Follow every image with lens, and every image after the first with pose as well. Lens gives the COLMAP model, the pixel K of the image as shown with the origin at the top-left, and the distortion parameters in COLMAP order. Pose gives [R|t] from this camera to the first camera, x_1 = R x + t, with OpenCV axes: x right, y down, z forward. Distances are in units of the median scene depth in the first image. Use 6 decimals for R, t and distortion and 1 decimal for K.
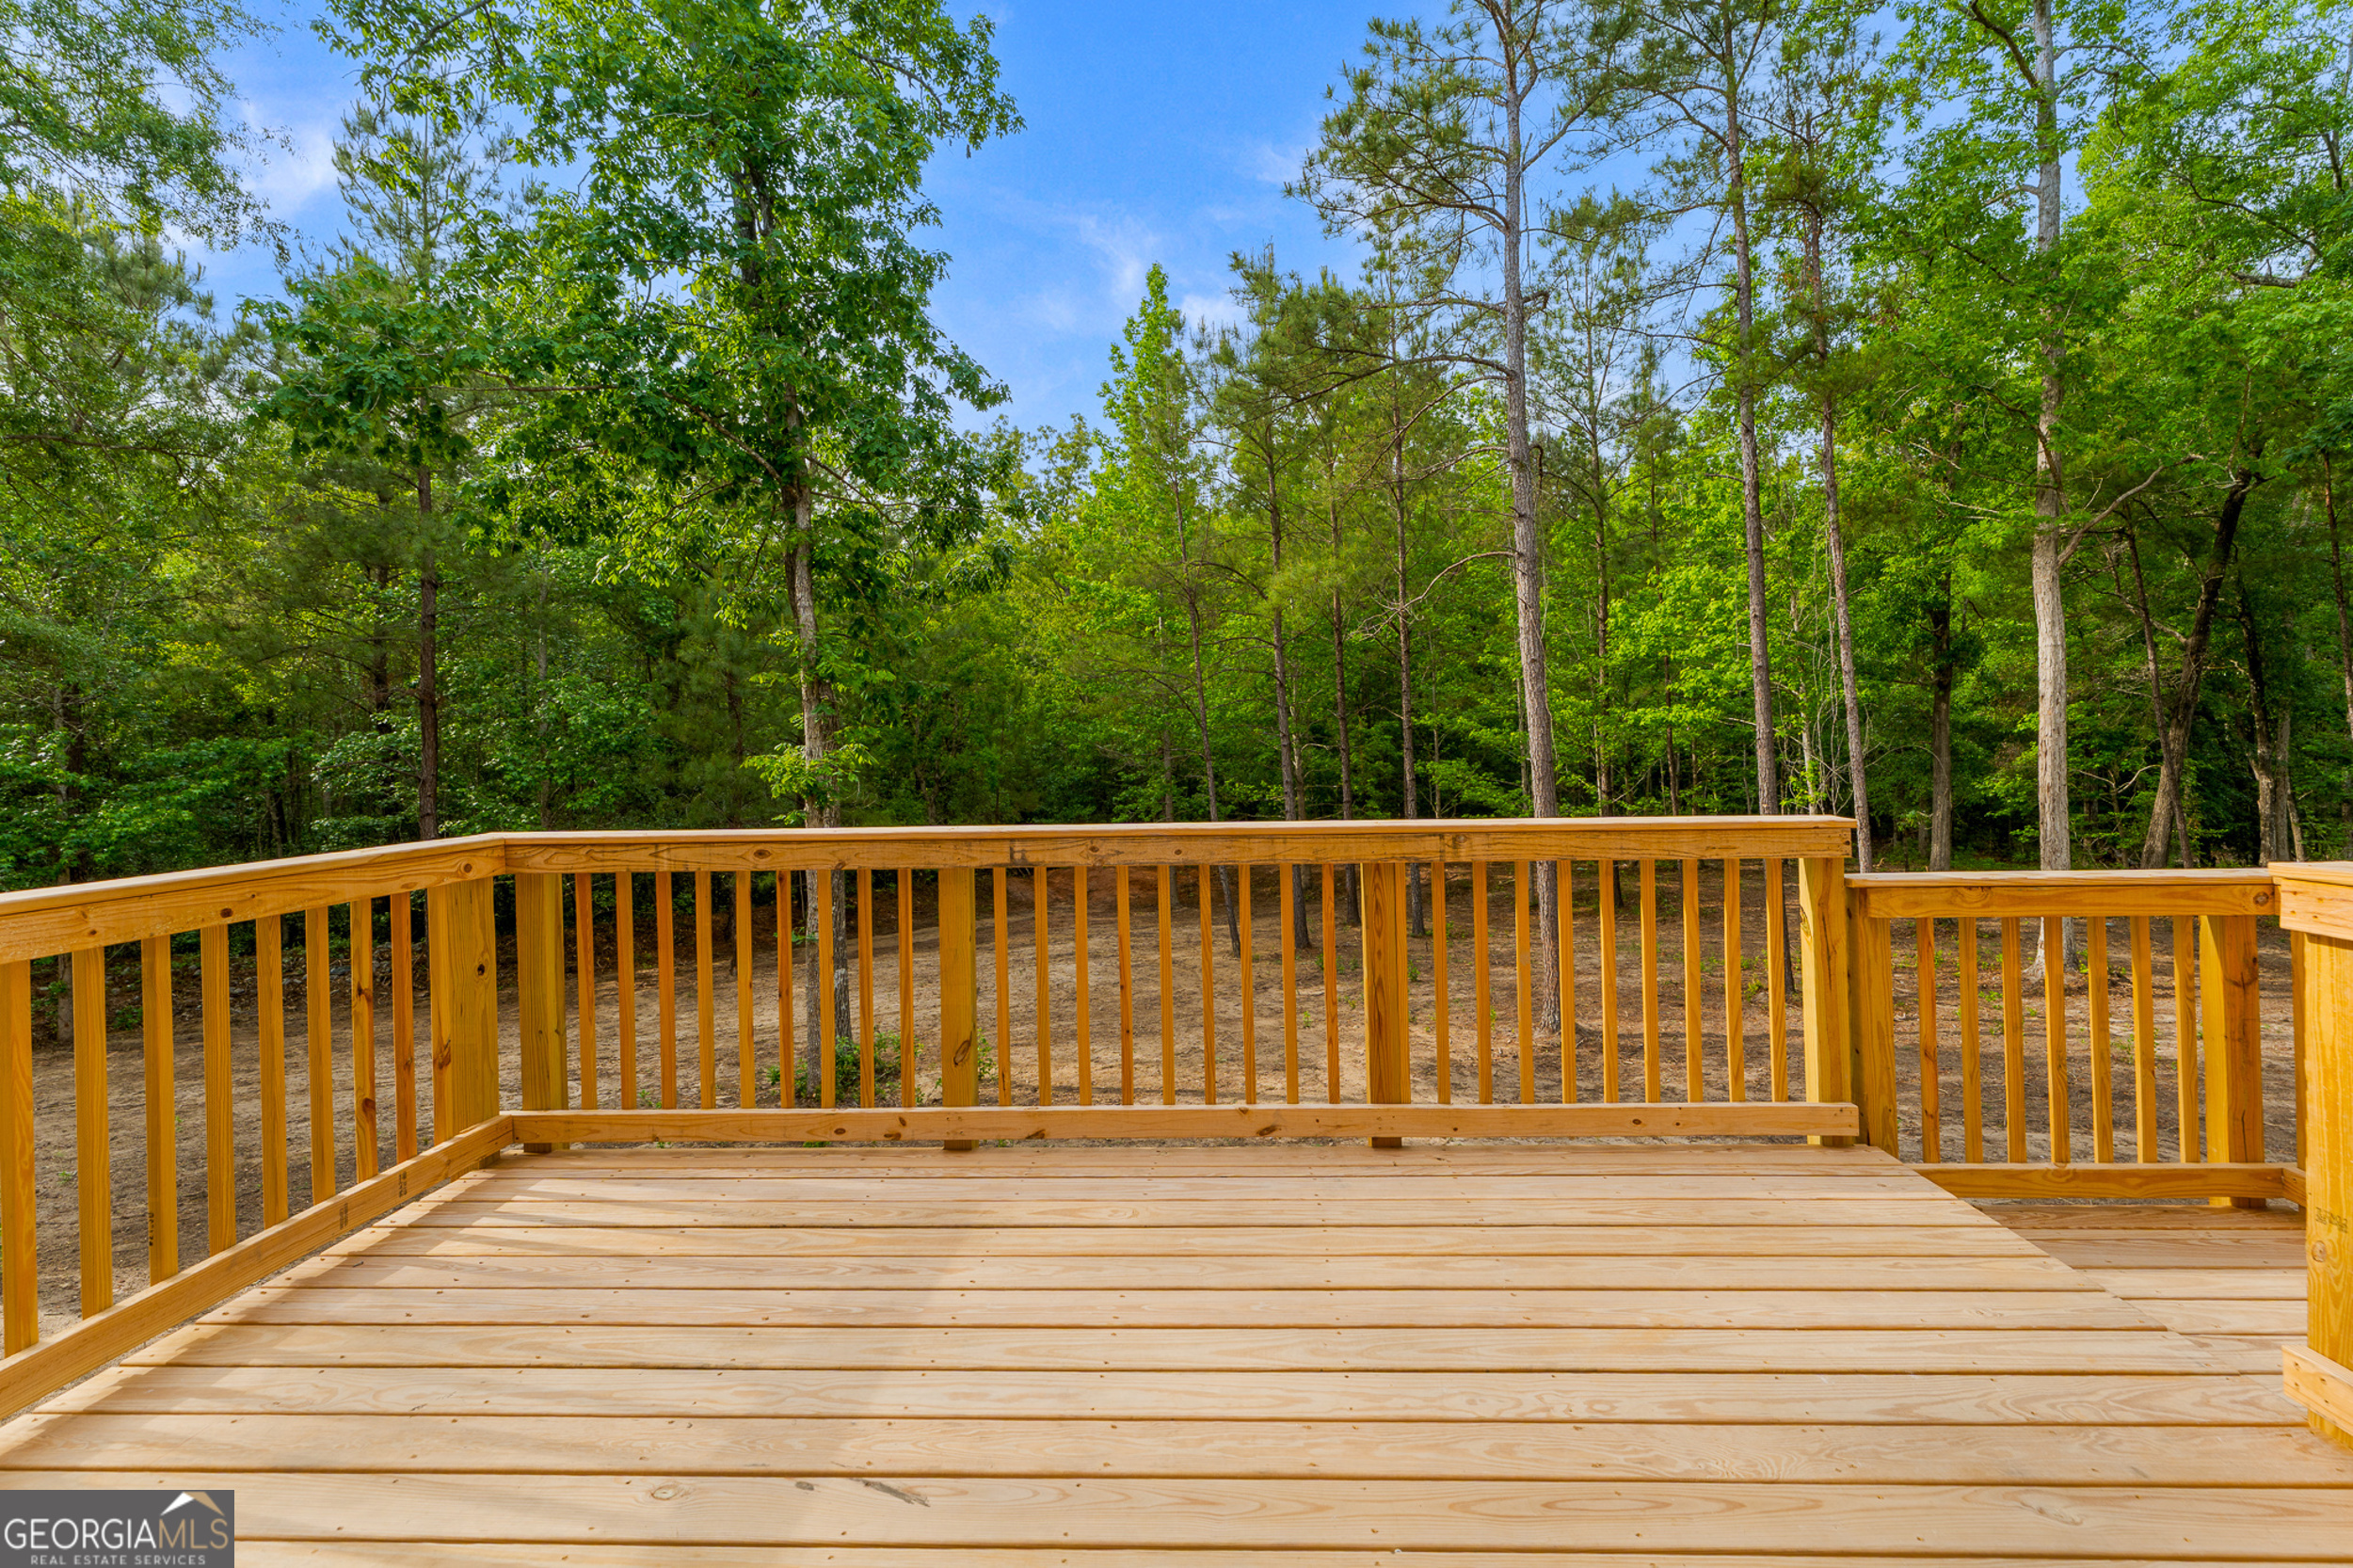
lens RADIAL K [[1021.0, 0, 1191.8], [0, 1021.0, 744.7], [0, 0, 1]] dist [0.001130, 0.000125]
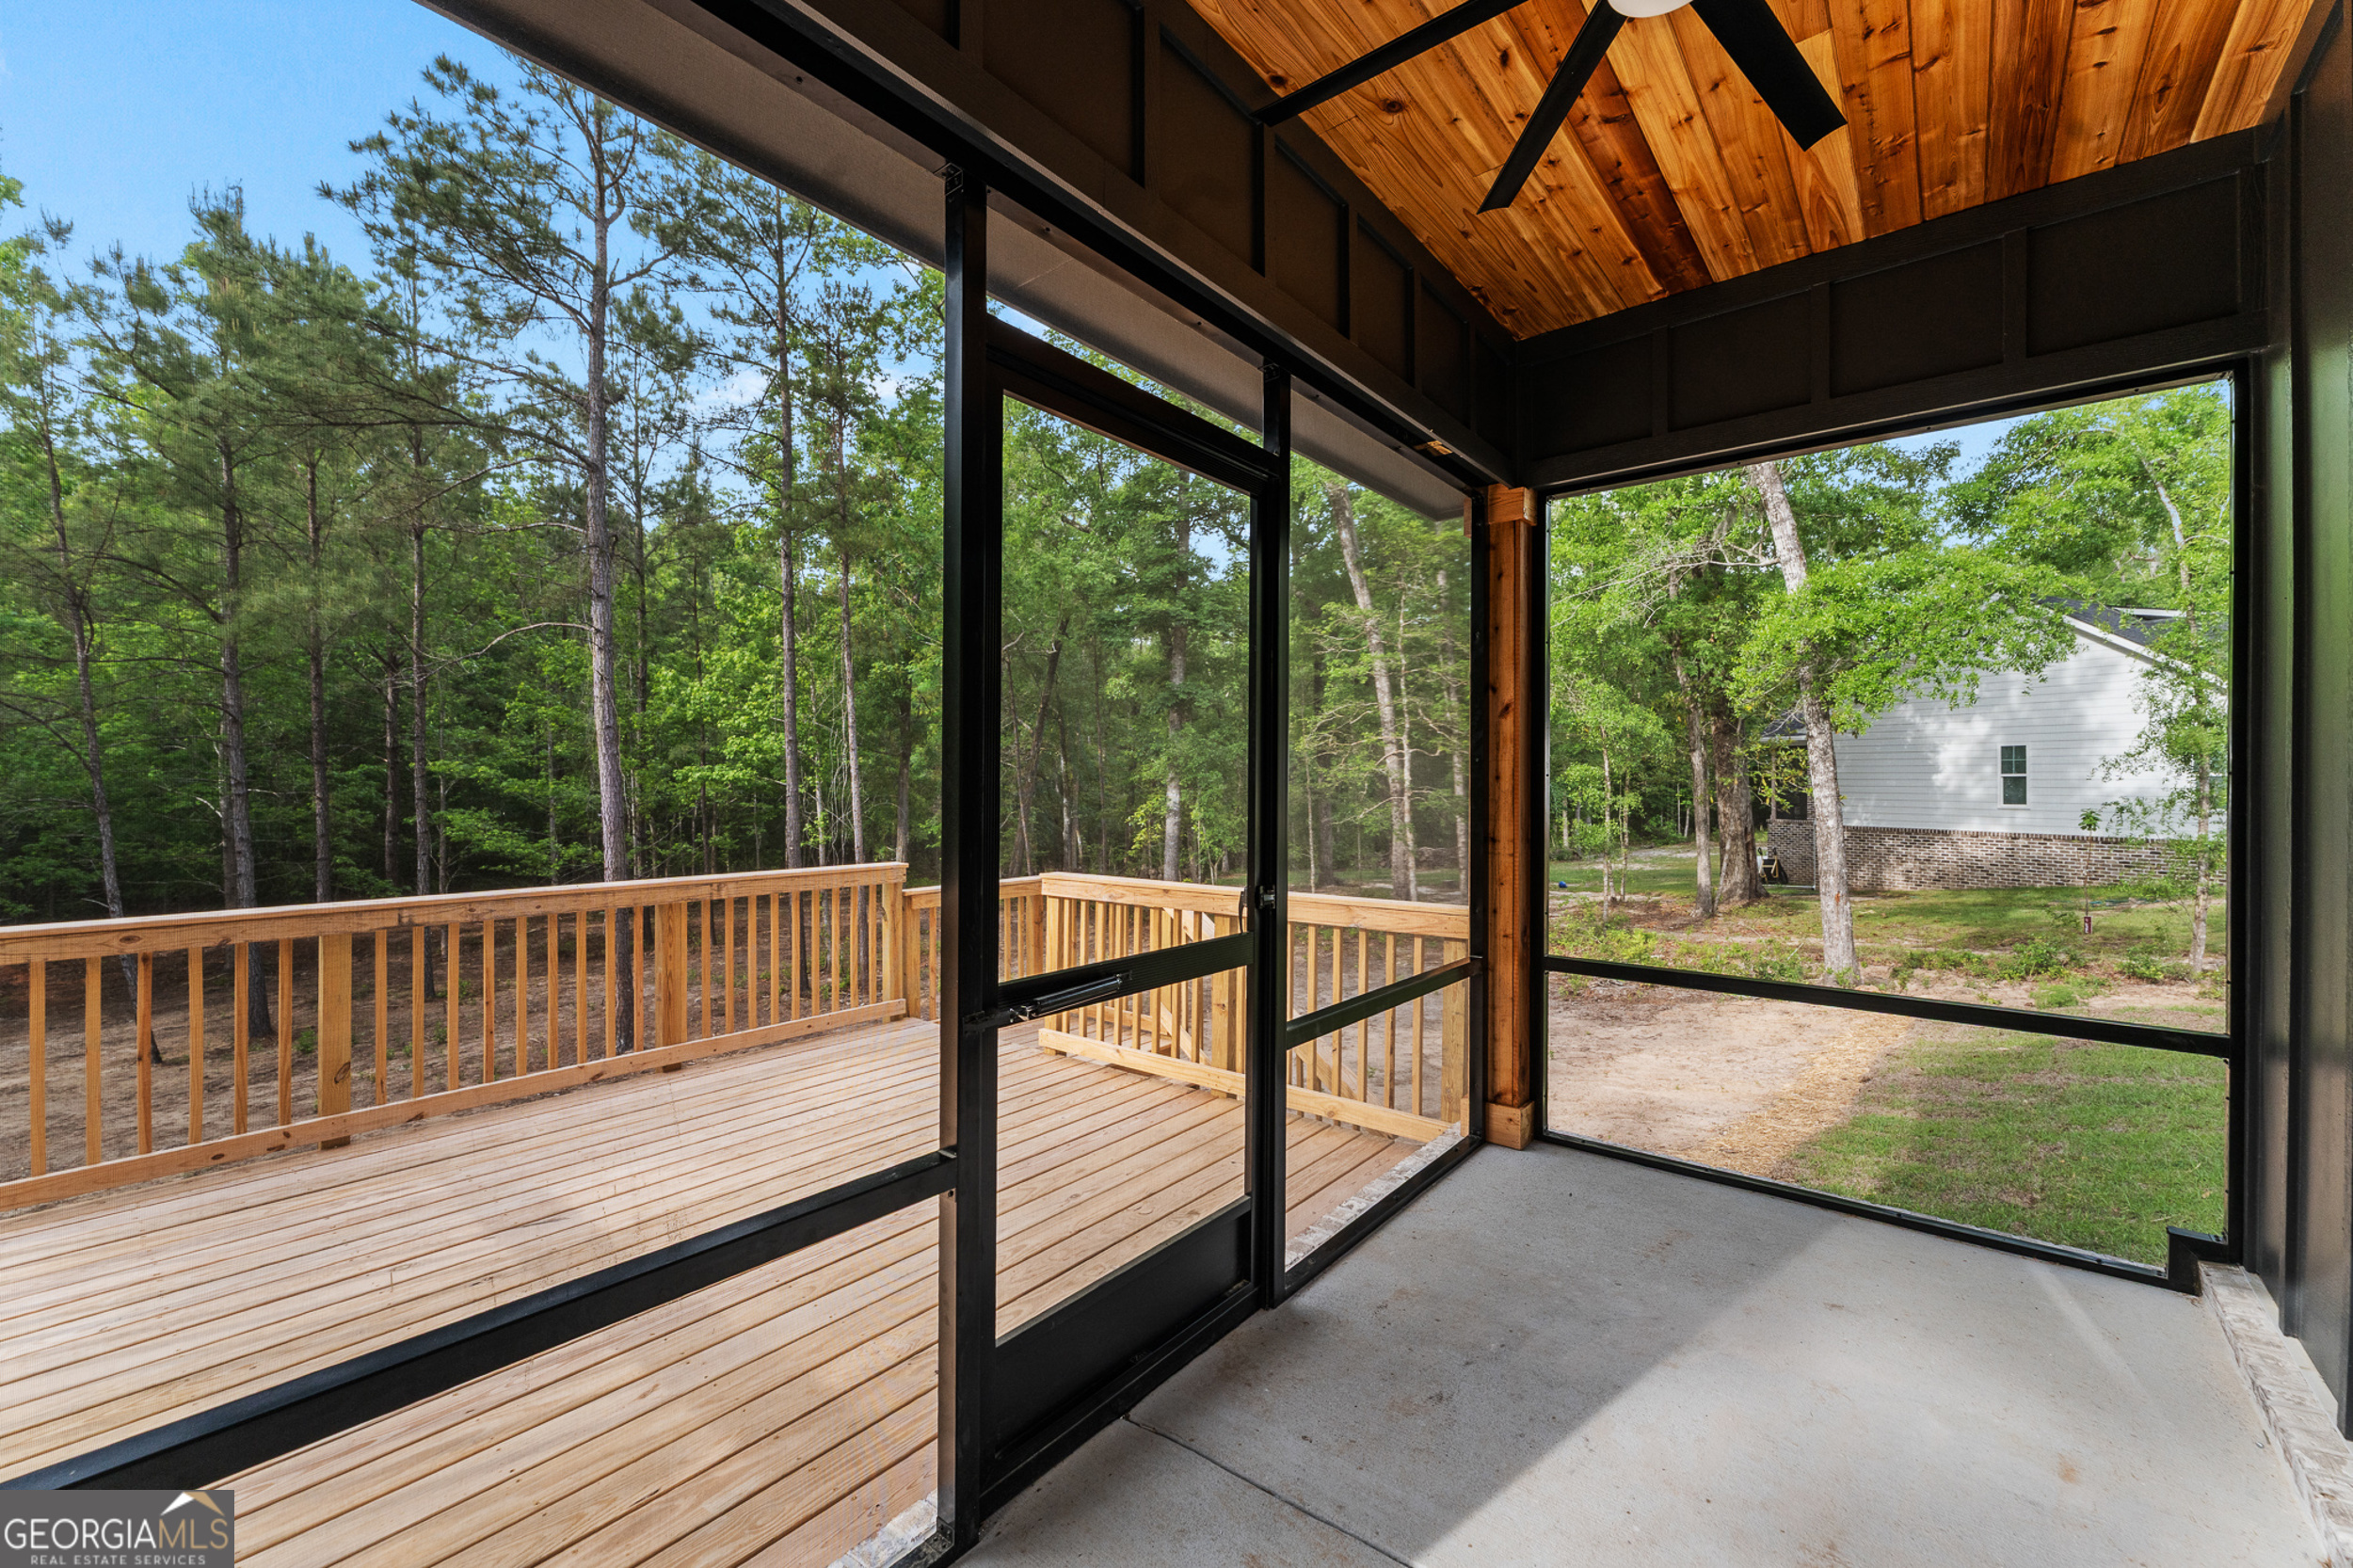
lens RADIAL K [[933.0, 0, 1199.0], [0, 933.0, 763.8], [0, 0, 1]] dist [0.000790, -0.001083]
pose [[0.583754, 0.037501, 0.811064, -0.084760], [-0.015015, 0.999261, -0.035396, -0.010970], [-0.811792, 0.008485, 0.583885, -0.091815]]
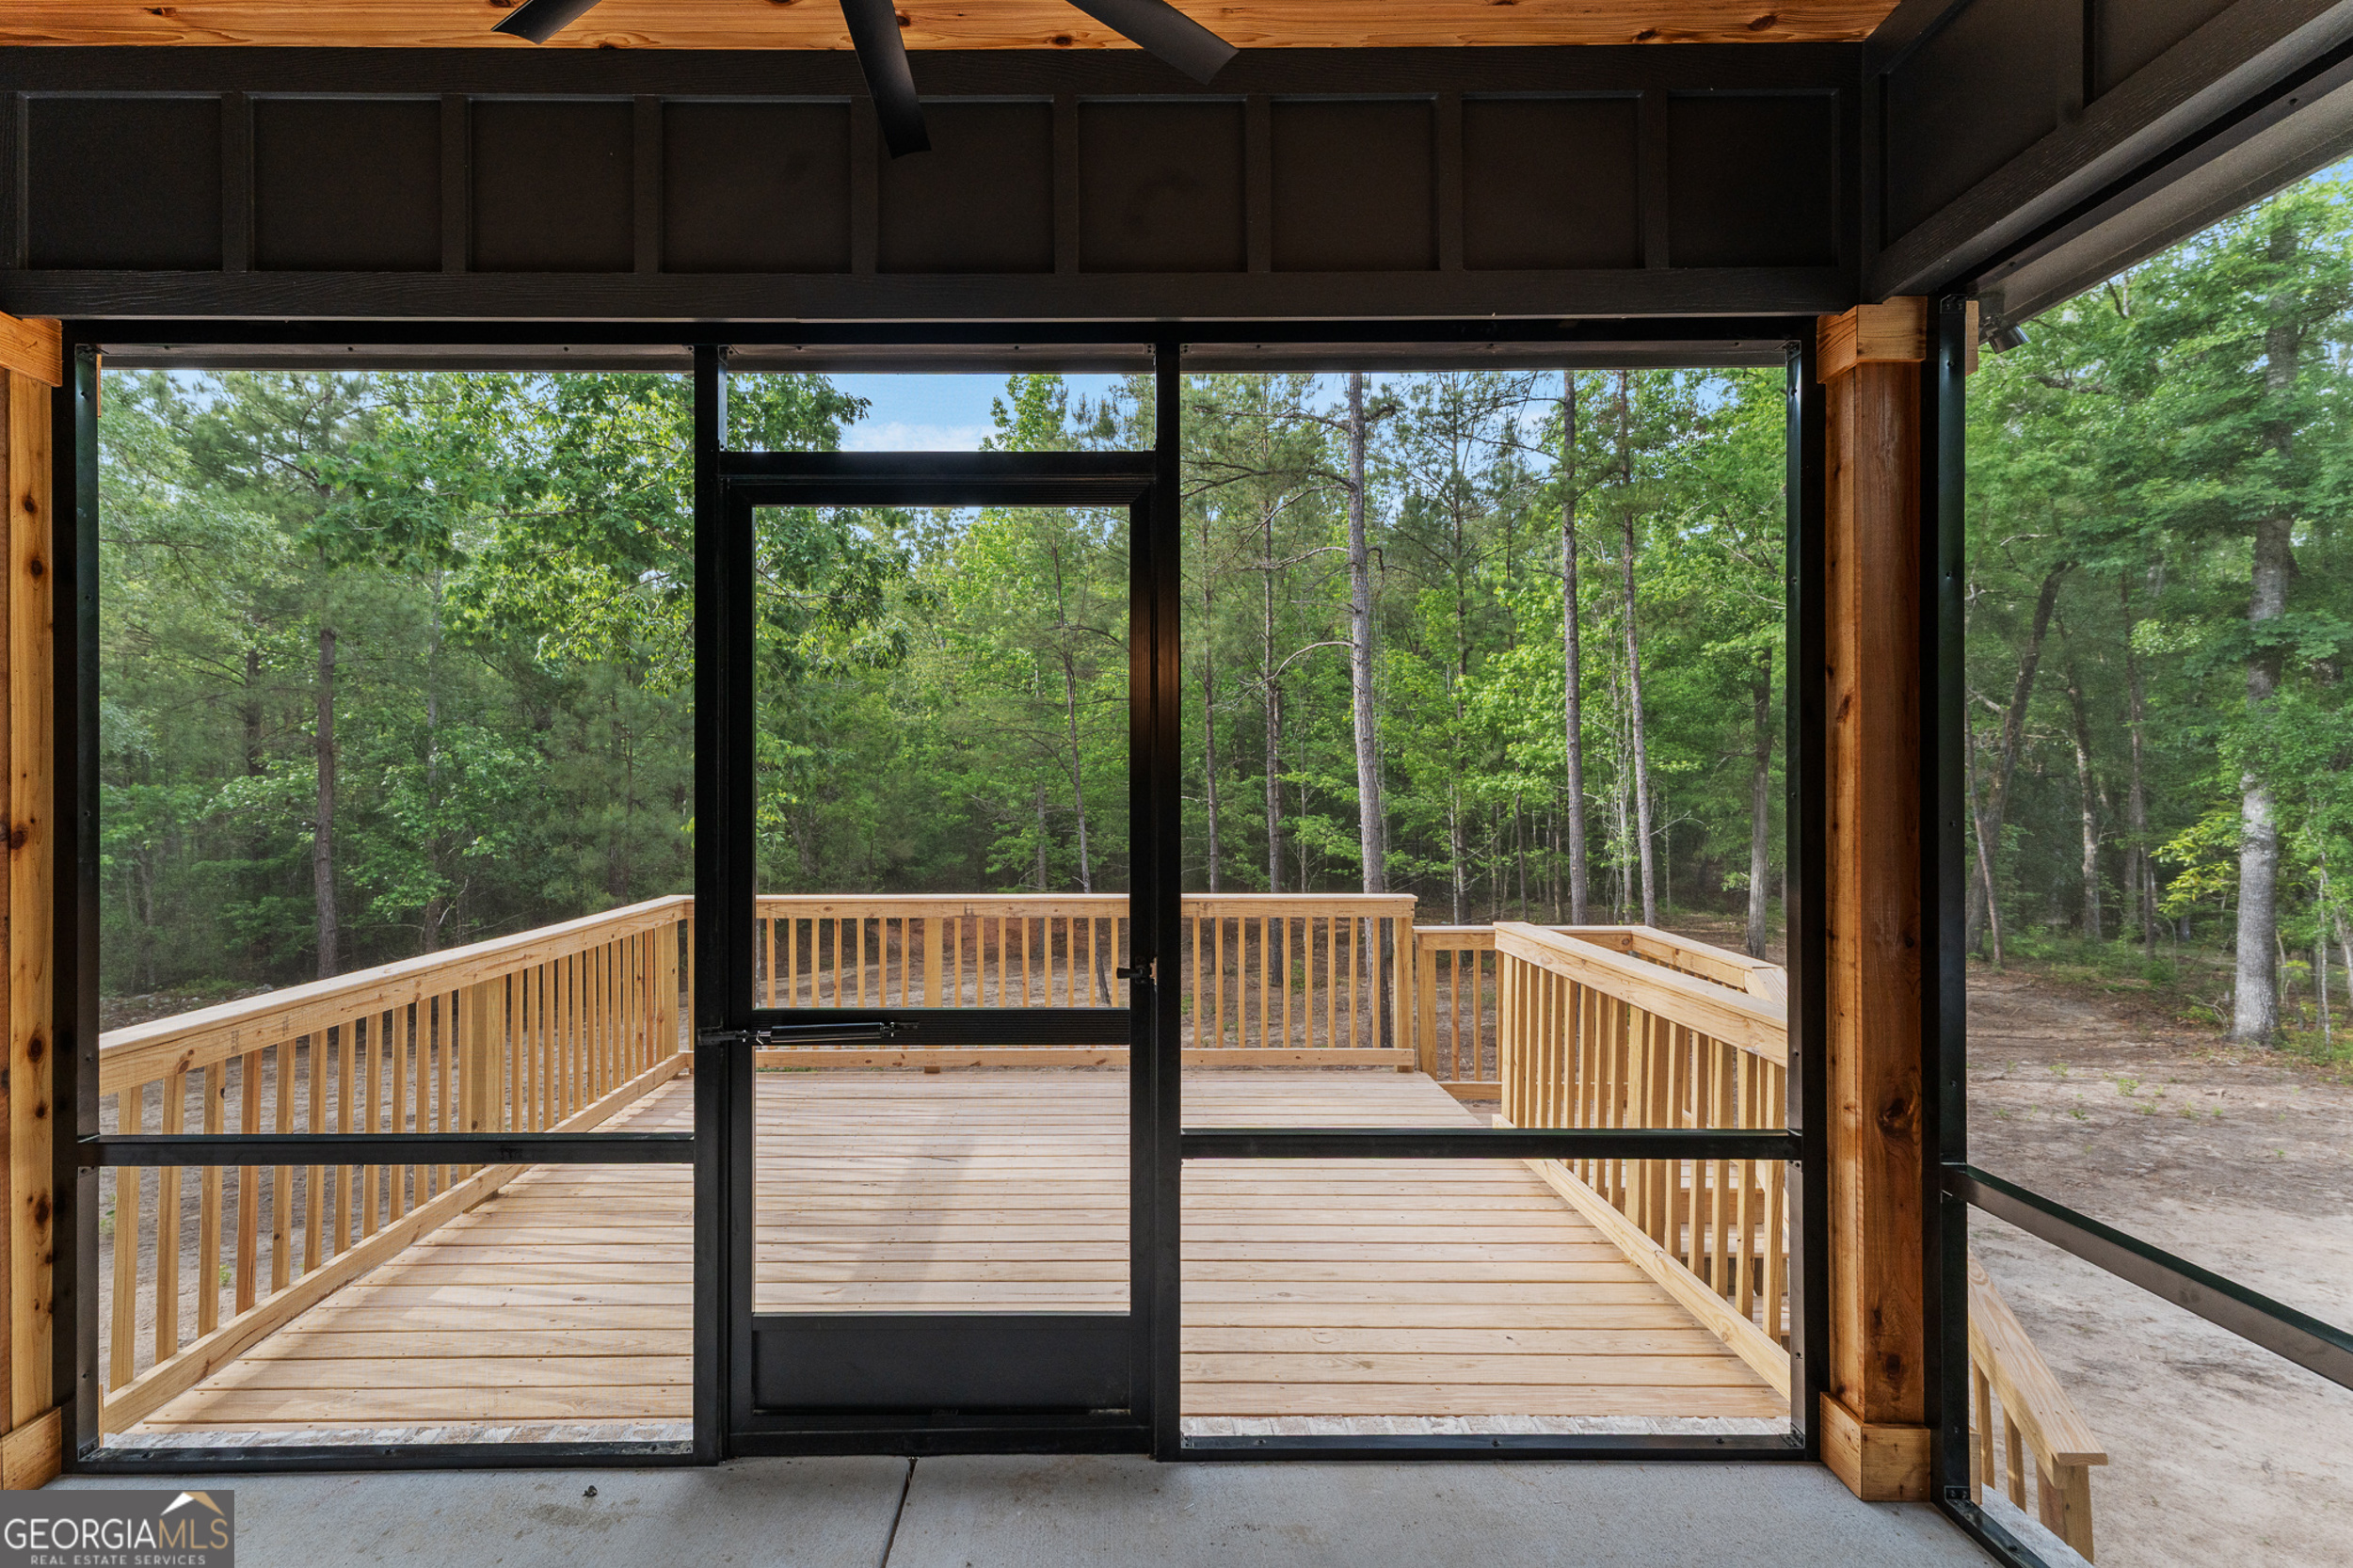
lens RADIAL K [[1084.6, 0, 1128.7], [0, 1084.6, 766.3], [0, 0, 1]] dist [0.014887, 0.000199]
pose [[0.998174, 0.018947, 0.057348, -0.000099], [-0.017880, 0.999658, -0.019068, -0.017680], [-0.057690, 0.018008, 0.998172, -0.142592]]
